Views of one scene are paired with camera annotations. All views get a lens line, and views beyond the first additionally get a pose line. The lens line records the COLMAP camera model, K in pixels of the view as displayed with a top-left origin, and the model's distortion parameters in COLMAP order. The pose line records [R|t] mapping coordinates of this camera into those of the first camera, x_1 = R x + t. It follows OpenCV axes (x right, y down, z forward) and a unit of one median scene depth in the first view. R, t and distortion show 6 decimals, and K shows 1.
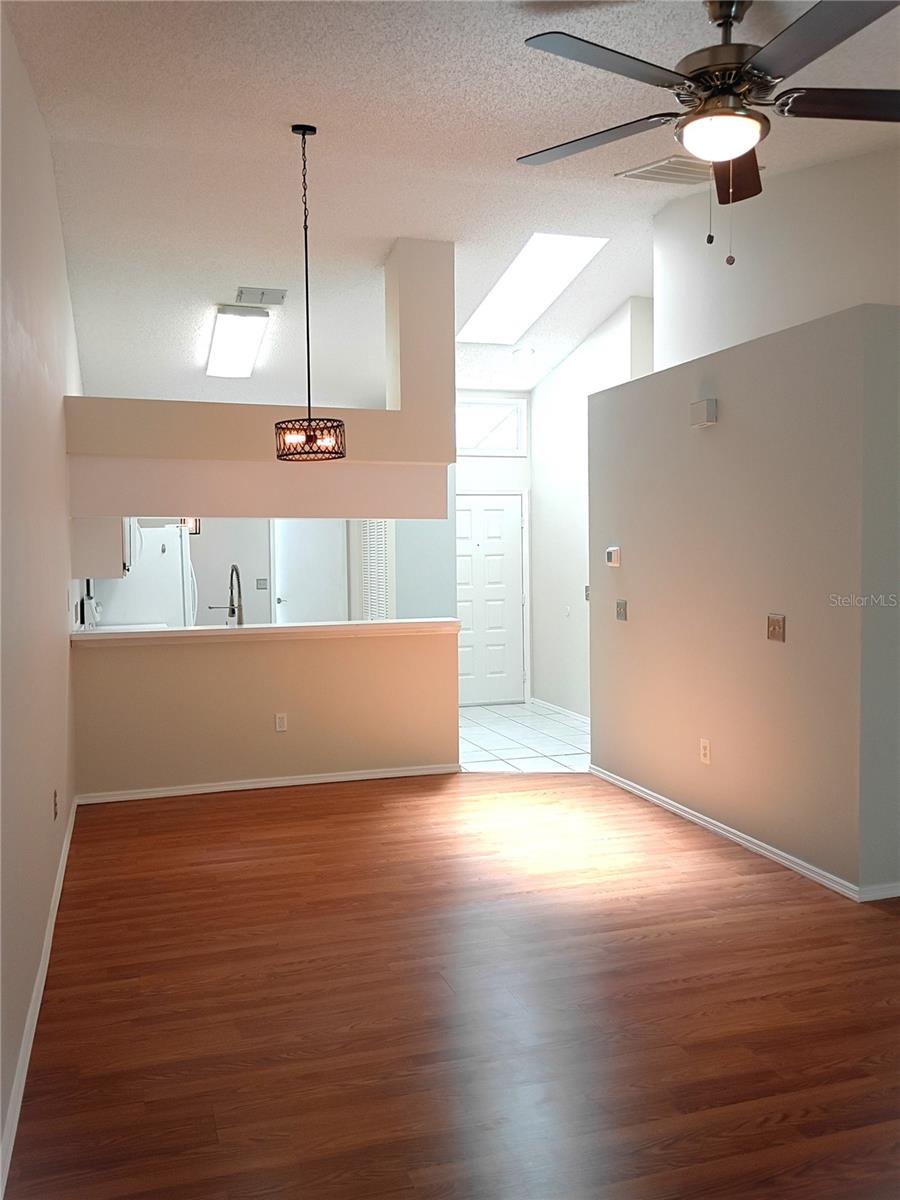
lens RADIAL K [[1010.4, 0, 438.3], [0, 1010.4, 597.0], [0, 0, 1]] dist [0.054626, -0.003837]
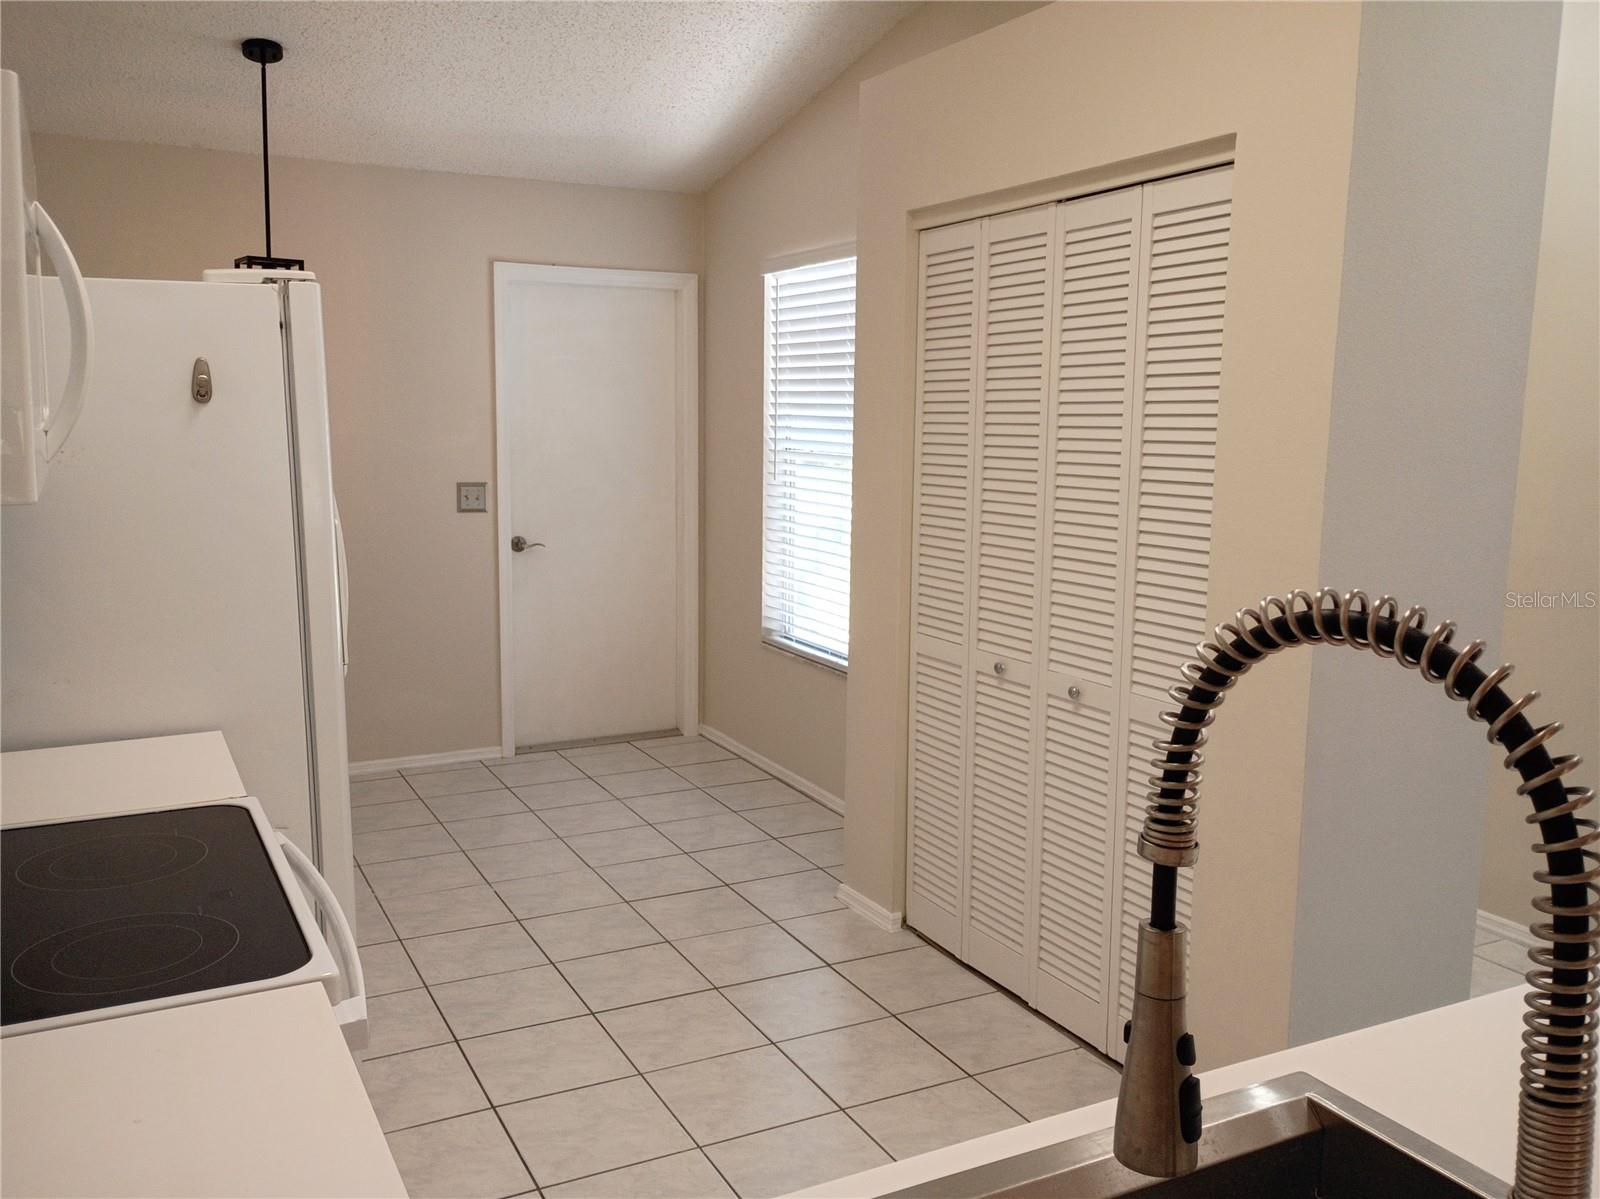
lens RADIAL K [[1330.0, 0, 779.9], [0, 1330.0, 607.3], [0, 0, 1]] dist [0.063694, -0.046635]
pose [[0.985474, -0.000669, 0.169825, -0.336677], [-0.016326, 0.994987, 0.098660, -0.051373], [-0.169039, -0.100000, 0.980523, 1.180388]]
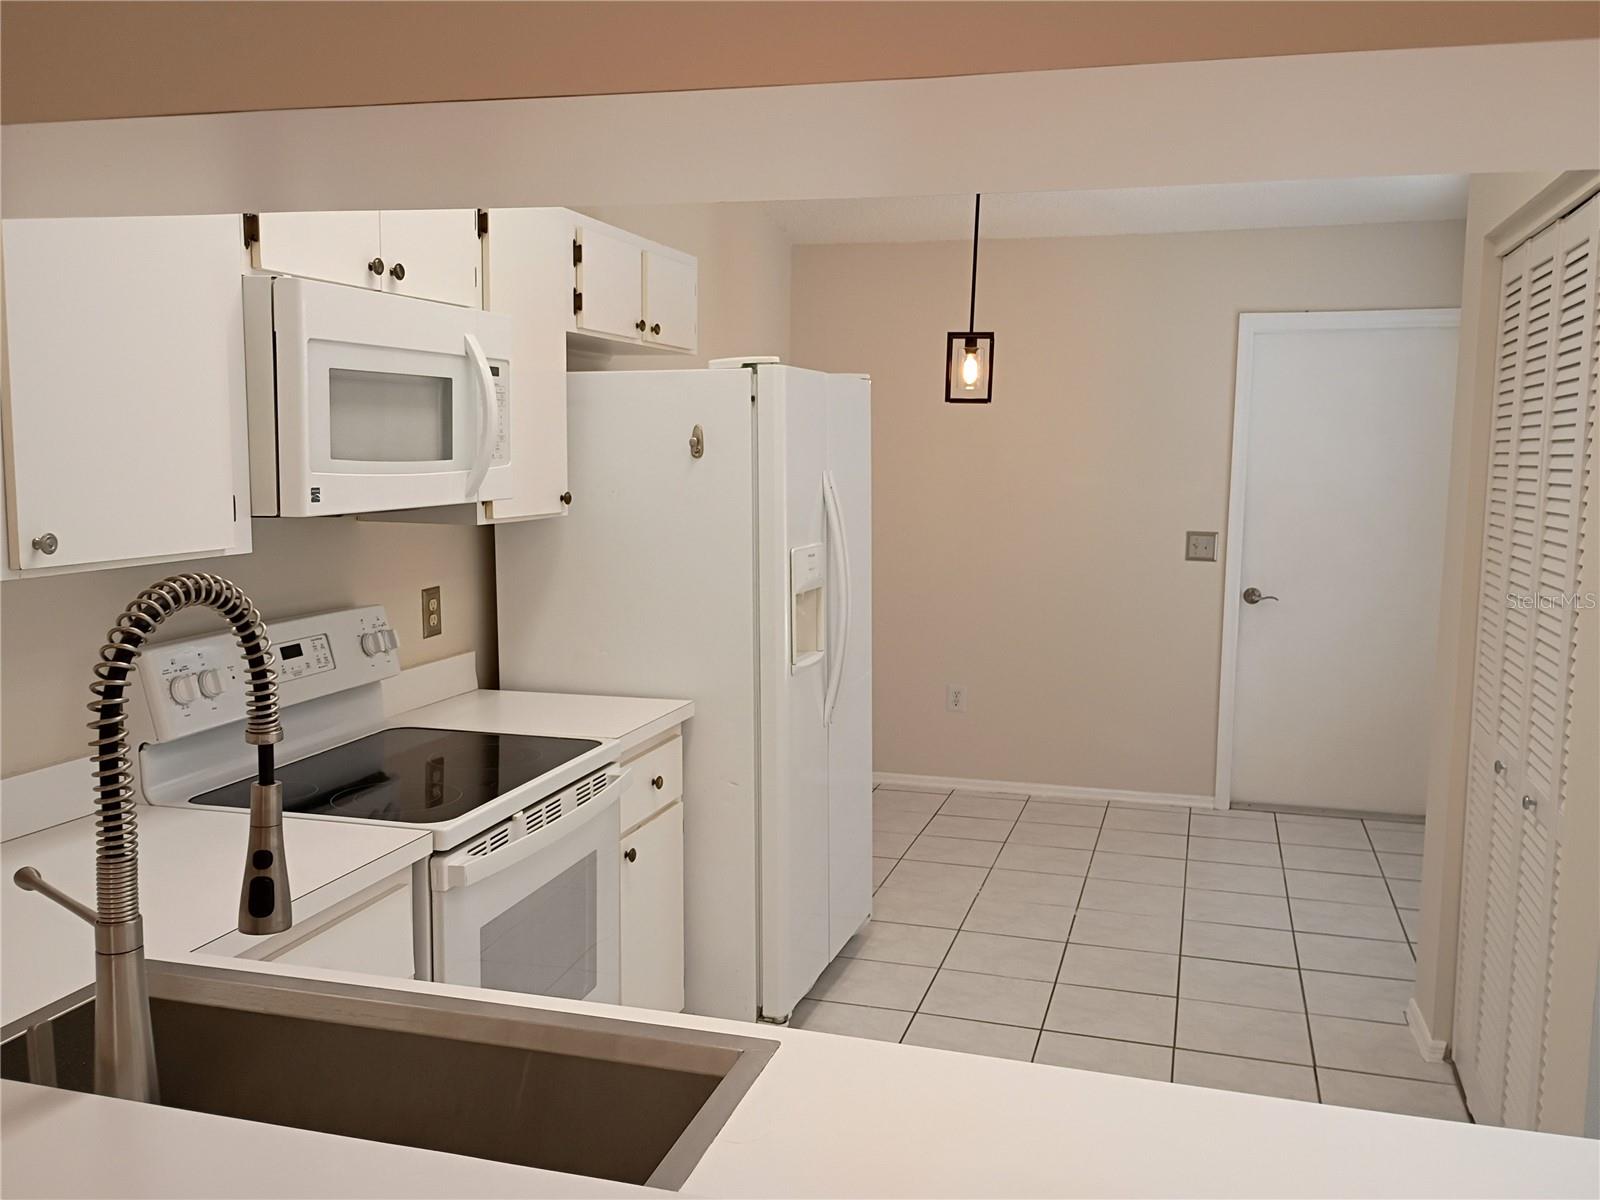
lens RADIAL K [[1376.0, 0, 788.0], [0, 1376.0, 621.2], [0, 0, 1]] dist [0.017956, -0.000703]
pose [[0.828616, 0.091052, -0.552363, -0.050857], [-0.045724, 0.994396, 0.095325, -0.060280], [0.557947, -0.053732, 0.828135, 1.163720]]
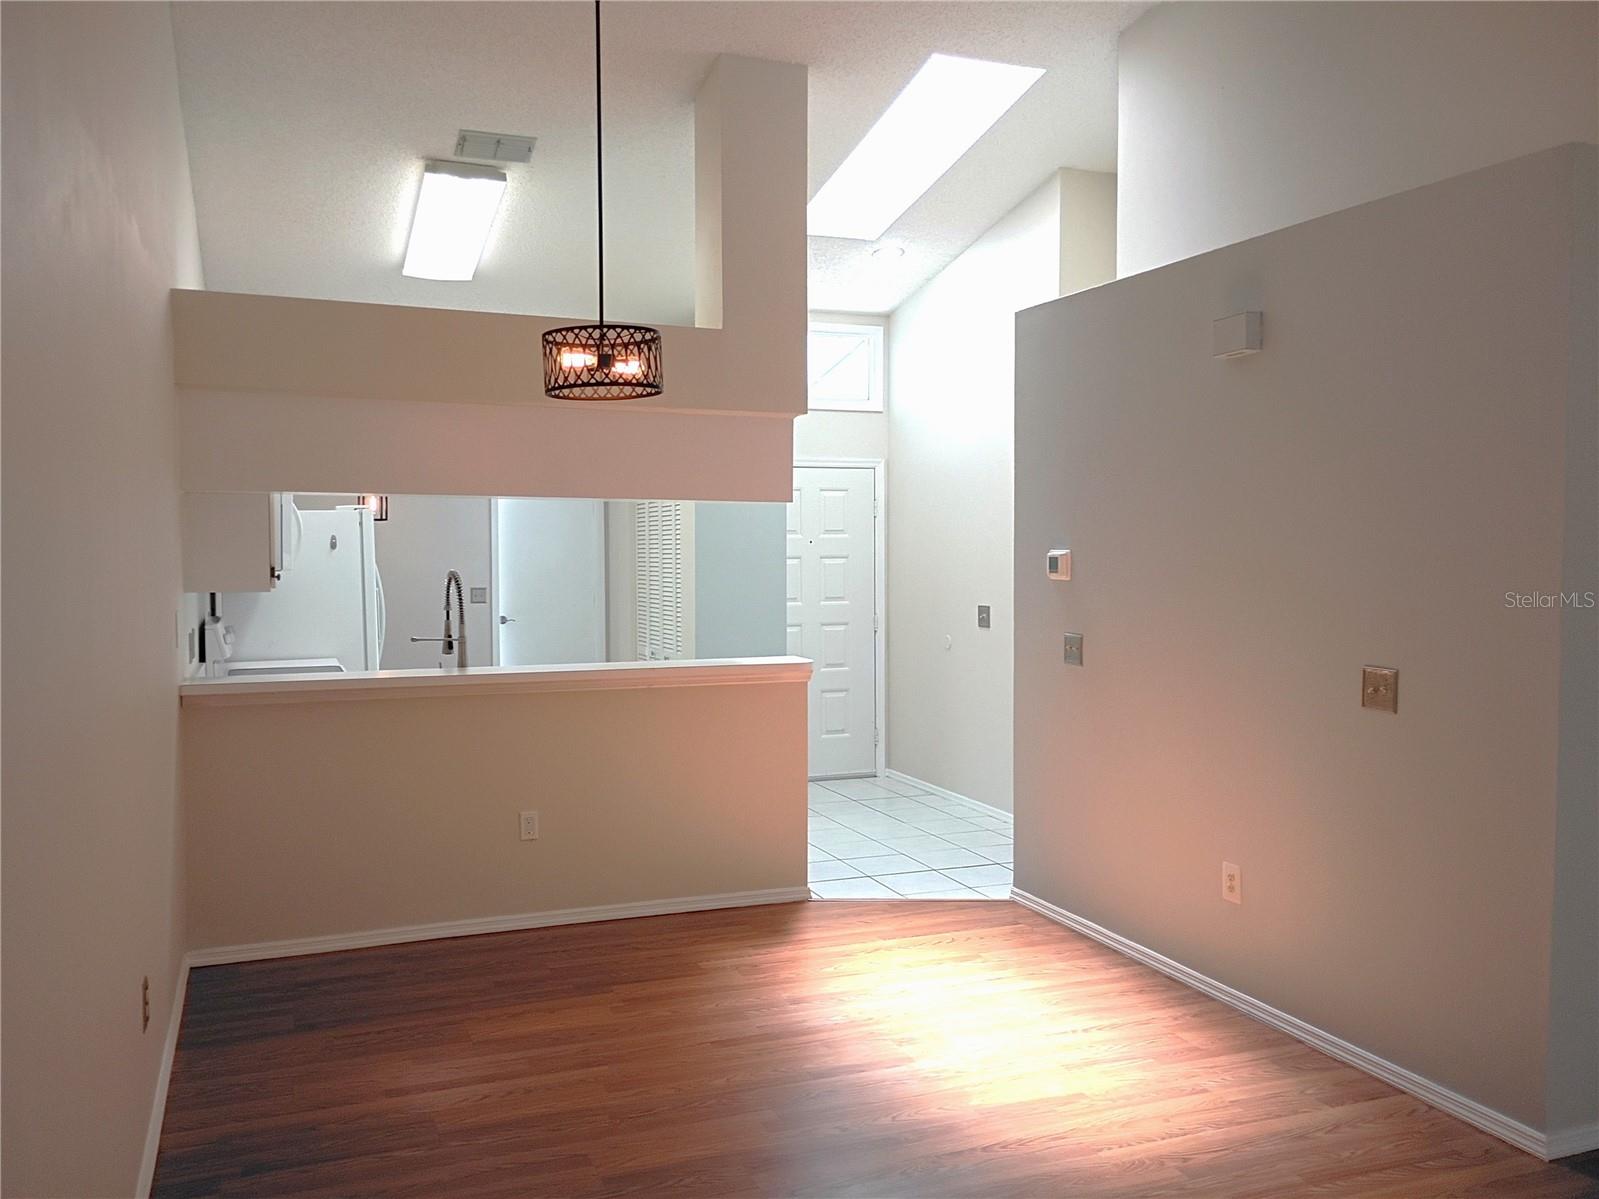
lens RADIAL K [[1342.2, 0, 784.8], [0, 1342.2, 612.1], [0, 0, 1]] dist [0.047558, -0.009737]
pose [[0.997764, 0.007514, 0.066416, -0.068032], [-0.007756, 0.999964, 0.003383, -0.014223], [-0.066388, -0.003890, 0.997786, 0.206818]]
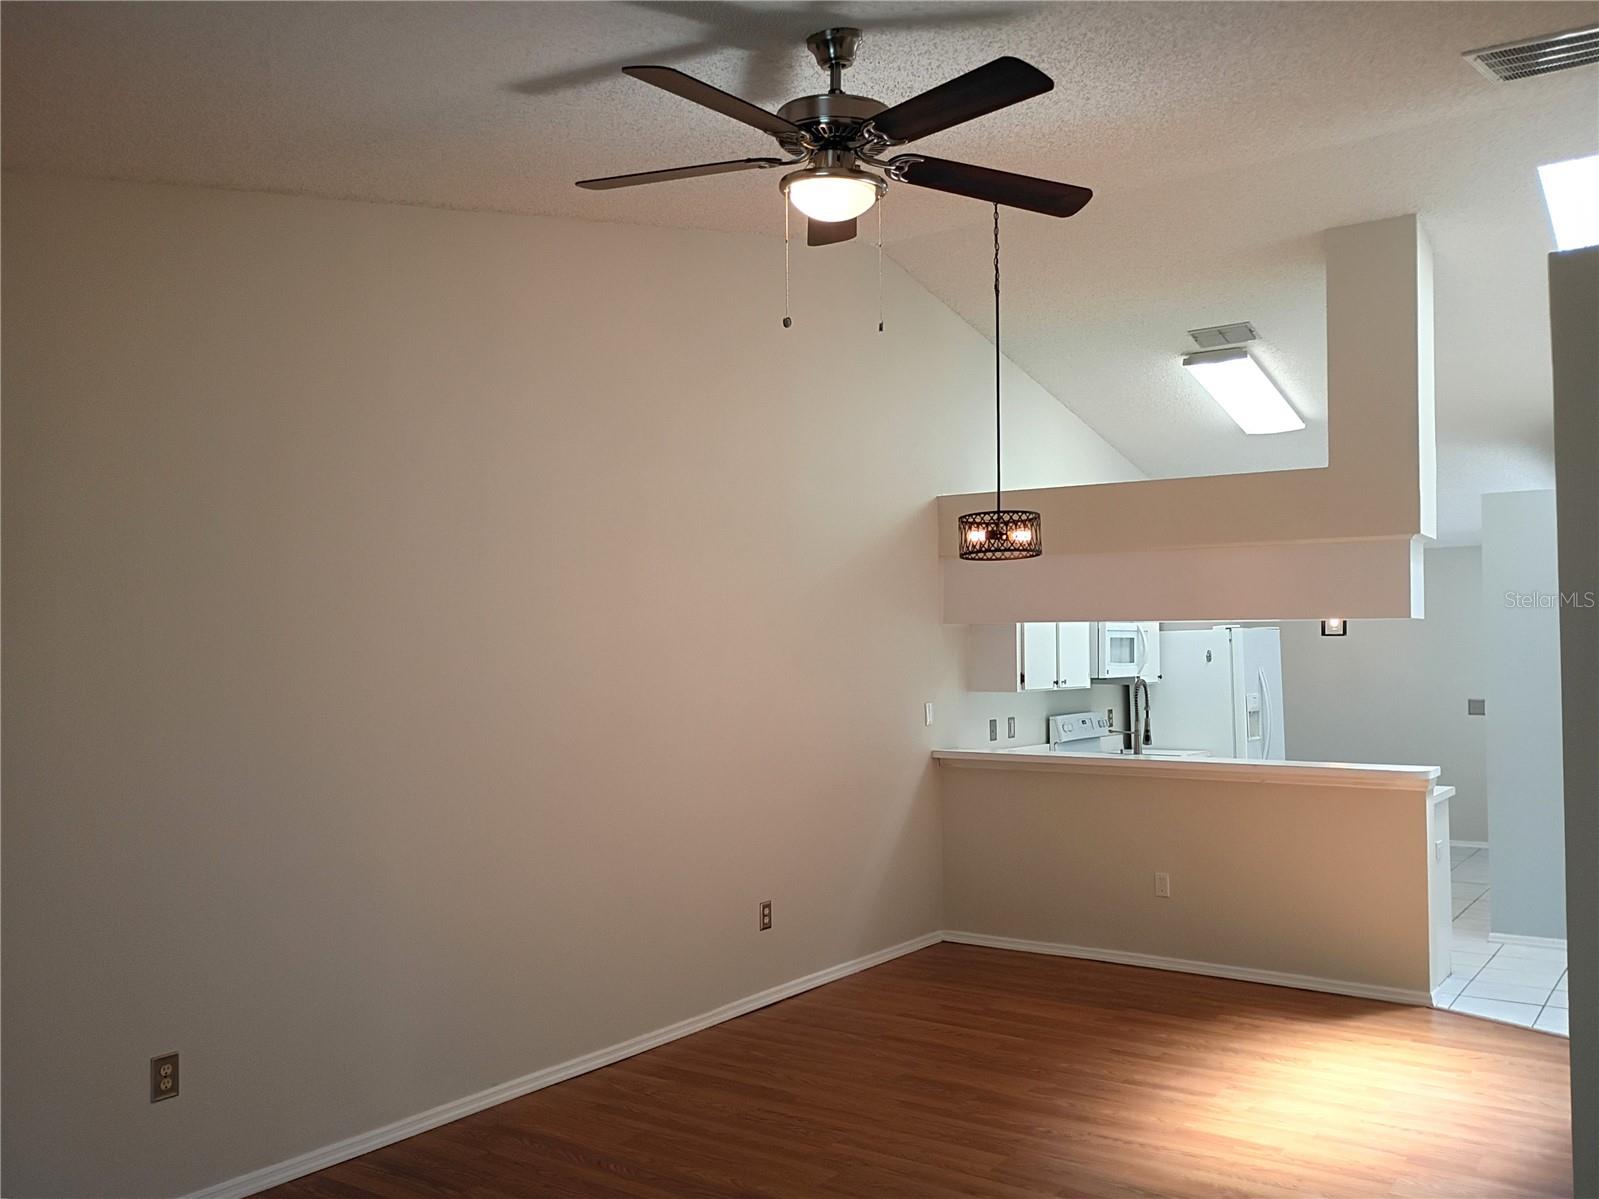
lens RADIAL K [[1354.9, 0, 799.5], [0, 1354.9, 599.5], [0, 0, 1]] dist [0.045649, -0.064118]
pose [[0.615122, -0.022927, -0.788099, 0.622437], [-0.041347, 0.997264, -0.061284, -0.022952], [0.787347, 0.070283, 0.612491, 0.162823]]
